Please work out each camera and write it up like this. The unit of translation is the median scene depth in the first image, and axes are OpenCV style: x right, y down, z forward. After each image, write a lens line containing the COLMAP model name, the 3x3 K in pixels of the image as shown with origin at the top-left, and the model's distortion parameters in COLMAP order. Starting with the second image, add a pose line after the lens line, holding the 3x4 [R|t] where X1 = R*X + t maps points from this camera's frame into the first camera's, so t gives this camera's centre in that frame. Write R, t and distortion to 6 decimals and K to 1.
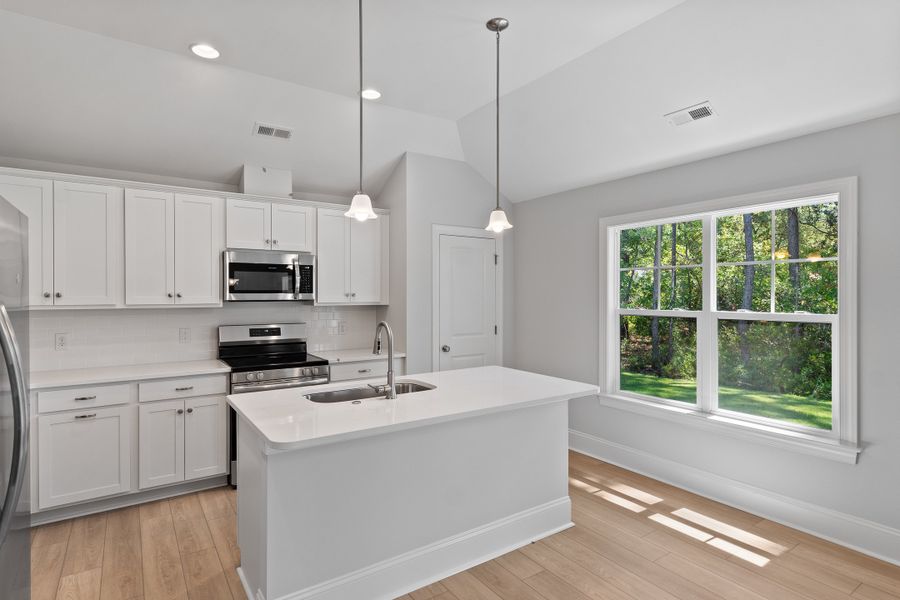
lens RADIAL K [[473.6, 0, 434.7], [0, 473.6, 295.2], [0, 0, 1]] dist [0.029299, 0.000003]
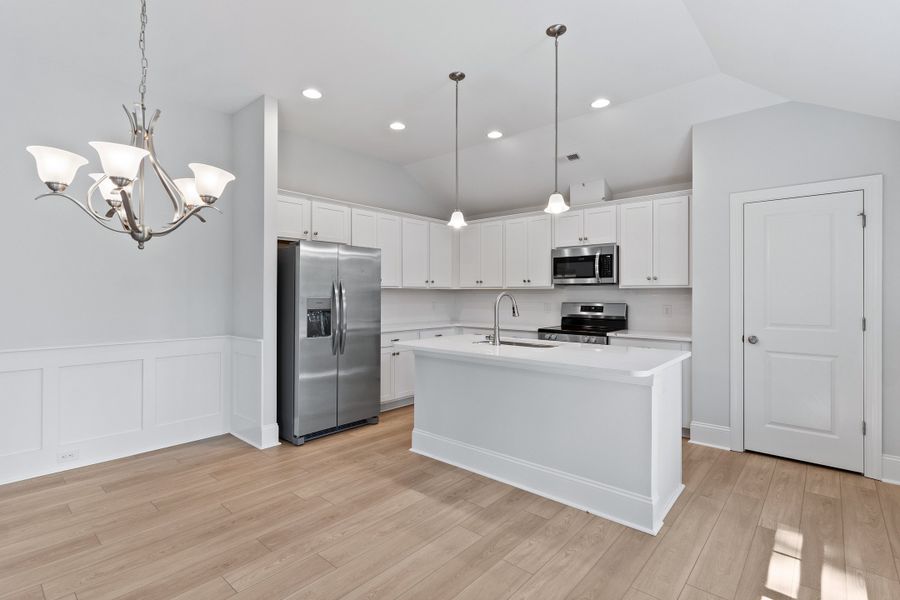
lens RADIAL K [[425.3, 0, 446.9], [0, 425.3, 293.1], [0, 0, 1]] dist [-0.001698, -0.000021]
pose [[0.266470, 0.001053, -0.963843, 0.694049], [-0.002344, 0.999997, 0.000445, 0.037259], [0.963840, 0.002140, 0.266472, 0.329533]]
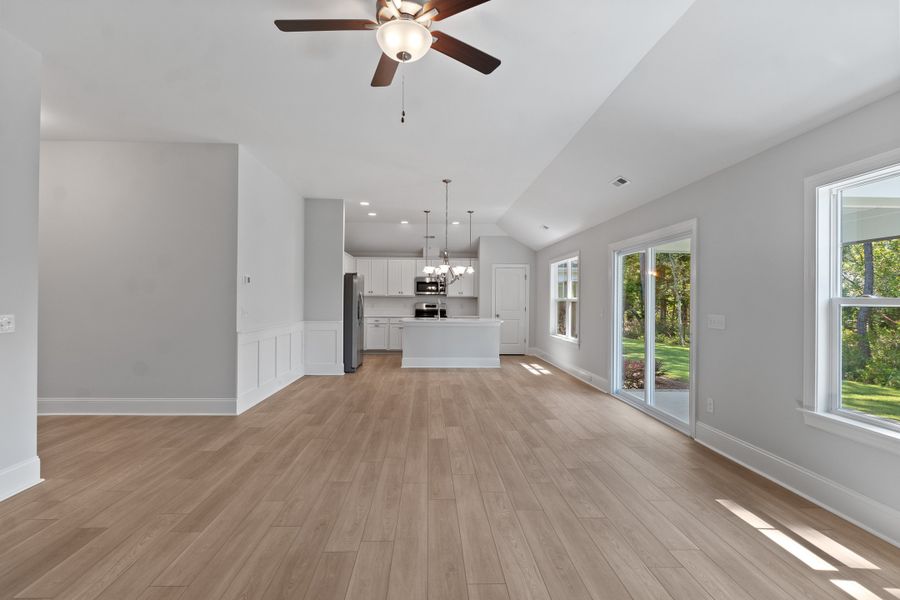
lens RADIAL K [[434.6, 0, 450.0], [0, 434.6, 300.0], [0, 0, 1]] dist [-0.001617, -0.000308]
pose [[0.868046, 0.011409, -0.496352, 1.047205], [-0.011623, 0.999929, 0.002658, 0.035944], [0.496347, 0.003462, 0.868117, -1.195188]]
